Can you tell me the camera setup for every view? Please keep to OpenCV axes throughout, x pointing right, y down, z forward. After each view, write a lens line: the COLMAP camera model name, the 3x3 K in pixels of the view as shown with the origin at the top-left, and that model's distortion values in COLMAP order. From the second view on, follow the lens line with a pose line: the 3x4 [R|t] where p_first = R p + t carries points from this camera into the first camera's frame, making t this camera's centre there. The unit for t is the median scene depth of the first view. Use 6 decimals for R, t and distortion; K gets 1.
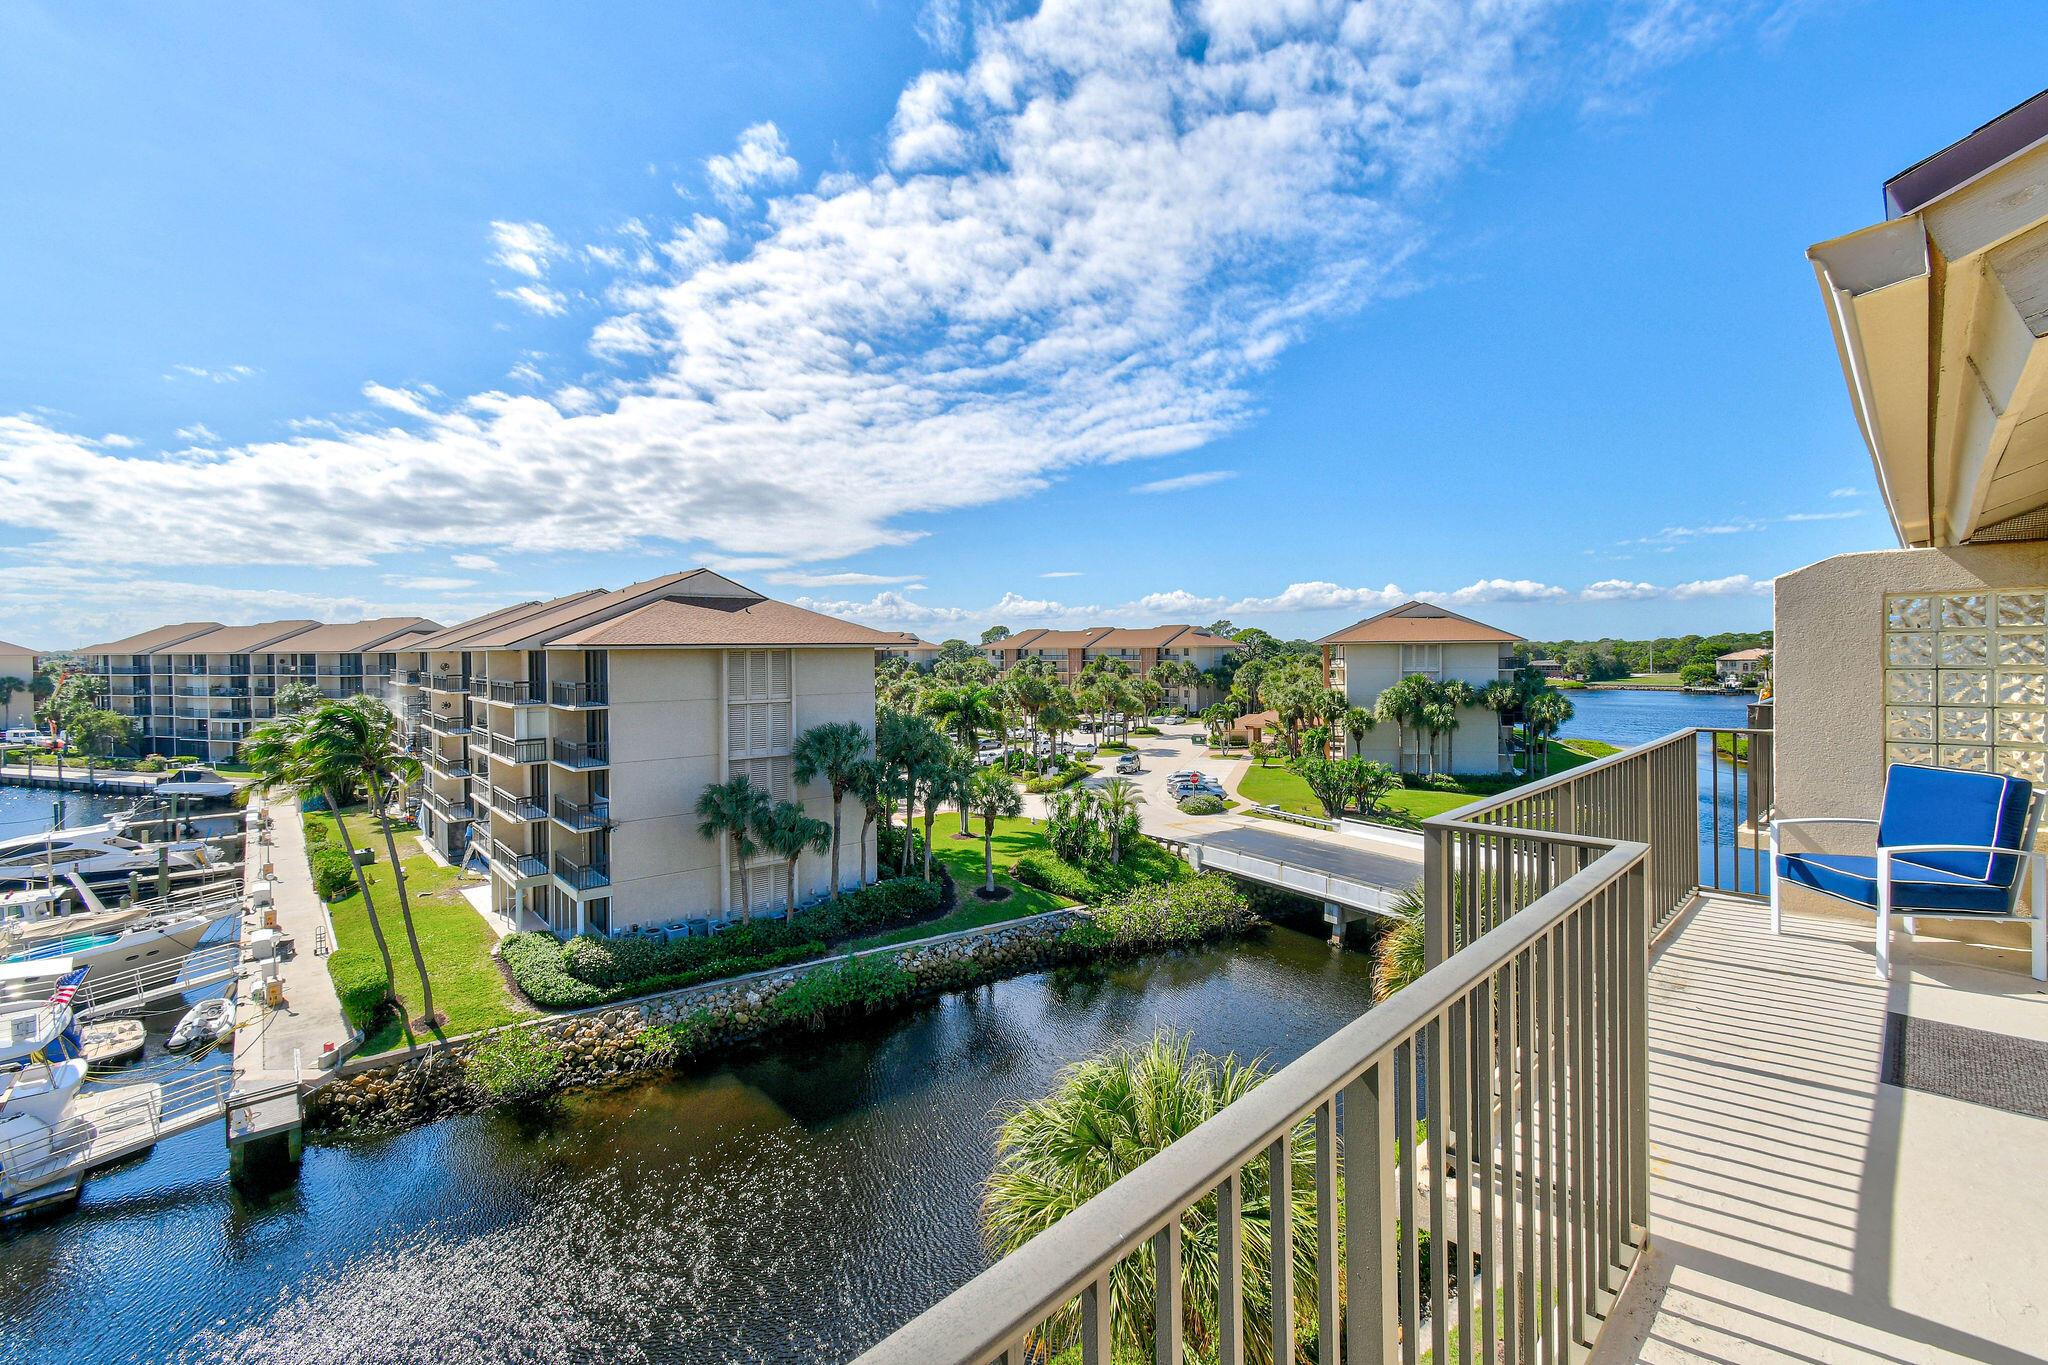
lens RADIAL K [[891.1, 0, 1028.6], [0, 891.1, 671.0], [0, 0, 1]] dist [0.022059, 0.000202]
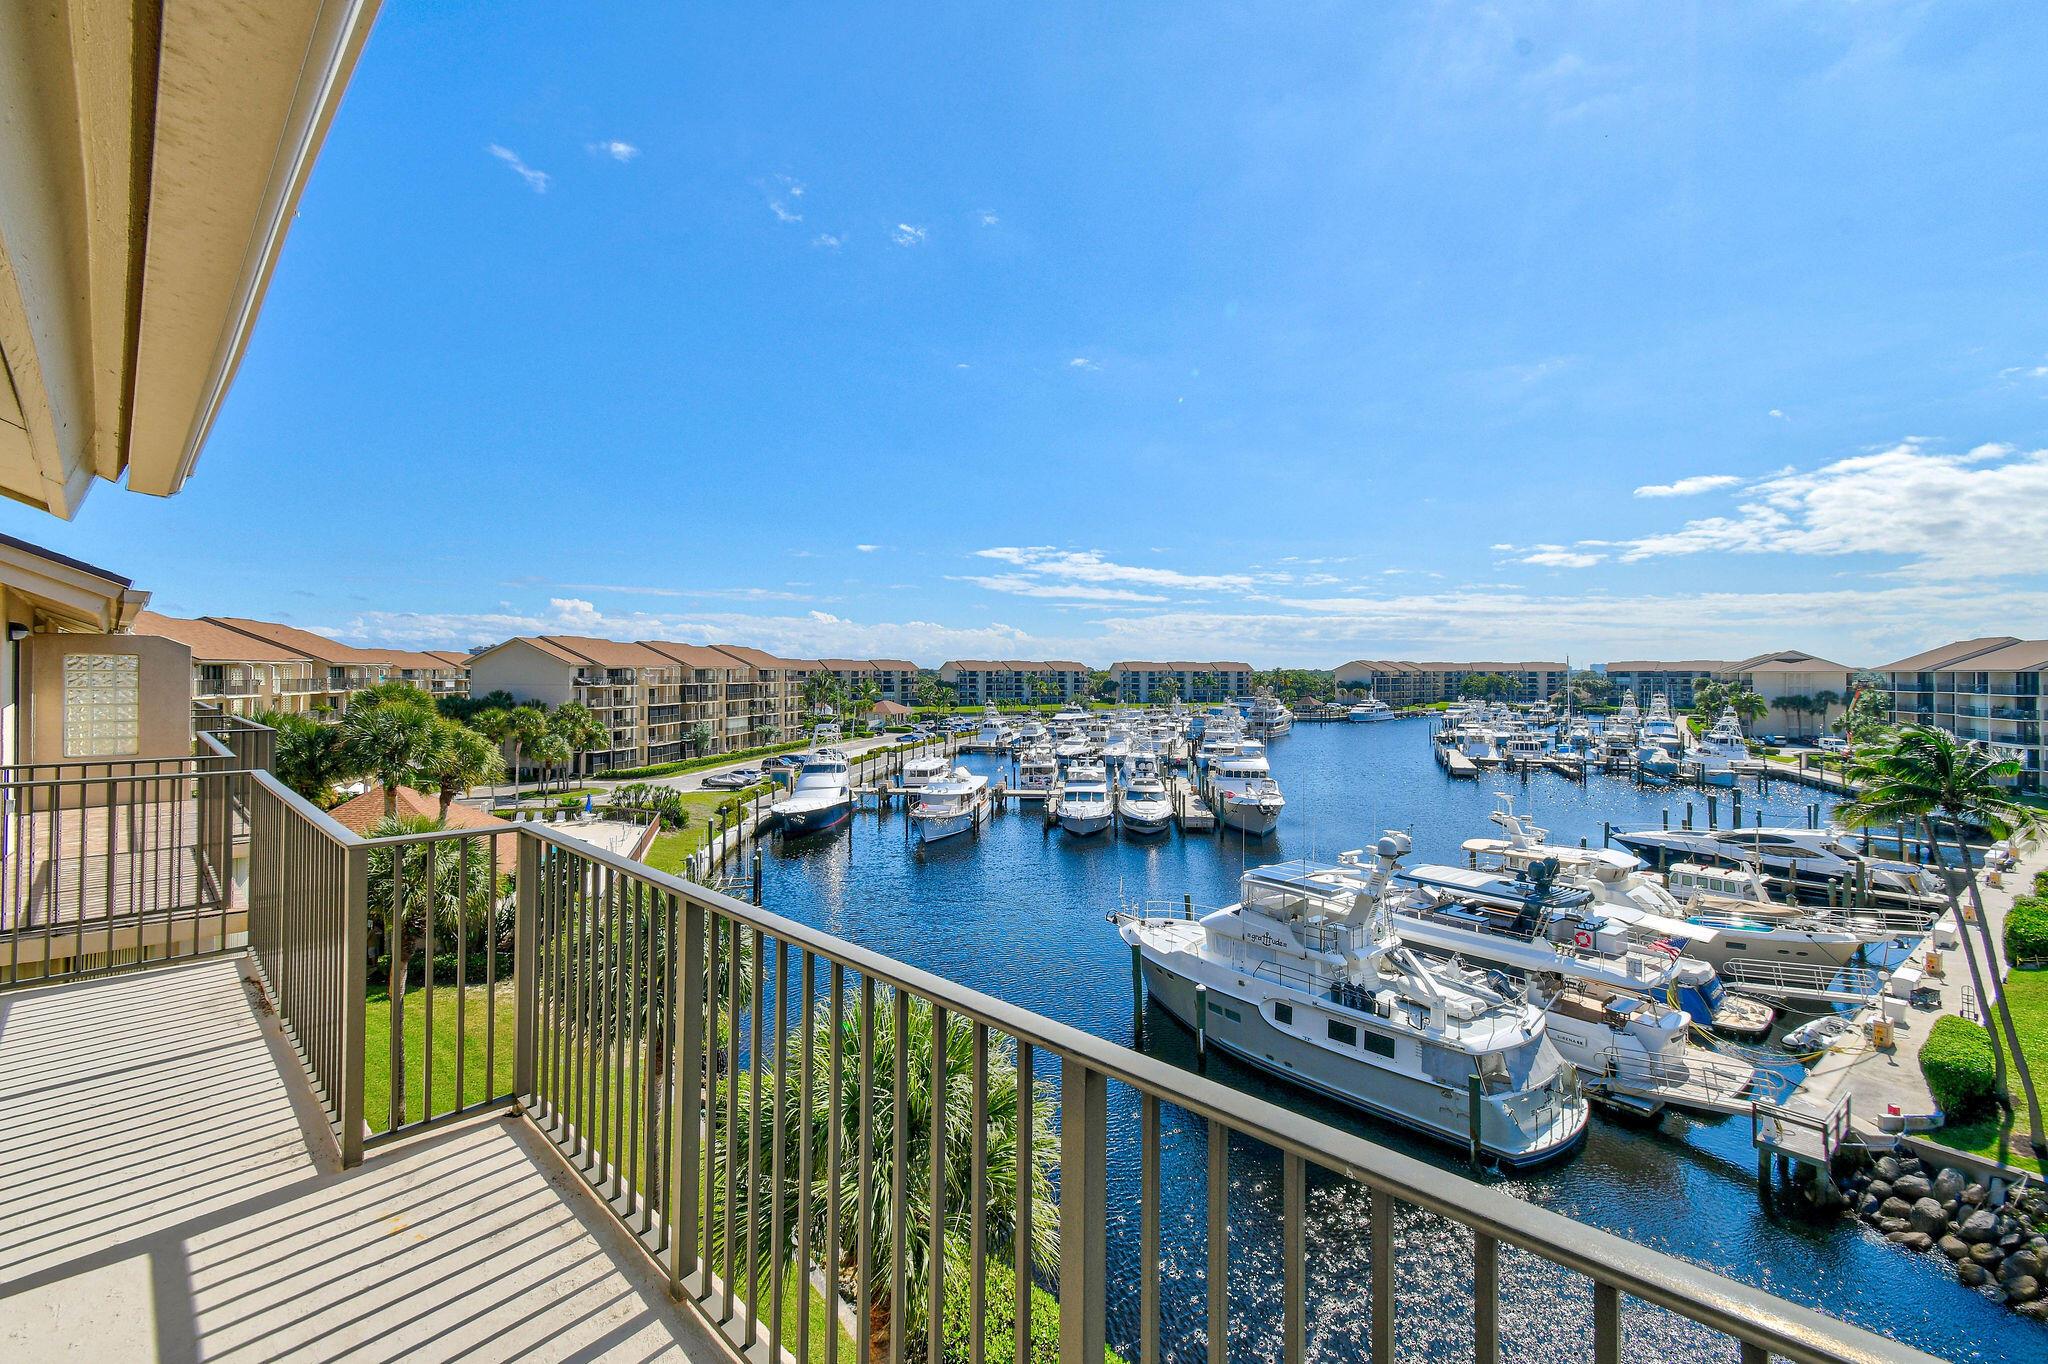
lens RADIAL K [[909.9, 0, 1024.0], [0, 909.9, 682.0], [0, 0, 1]] dist [0.002198, 0.000492]
pose [[-0.008548, 0.019018, -0.999783, 0.114212], [-0.025573, 0.999488, 0.019231, -0.003766], [0.999636, 0.025732, -0.008058, 0.115647]]
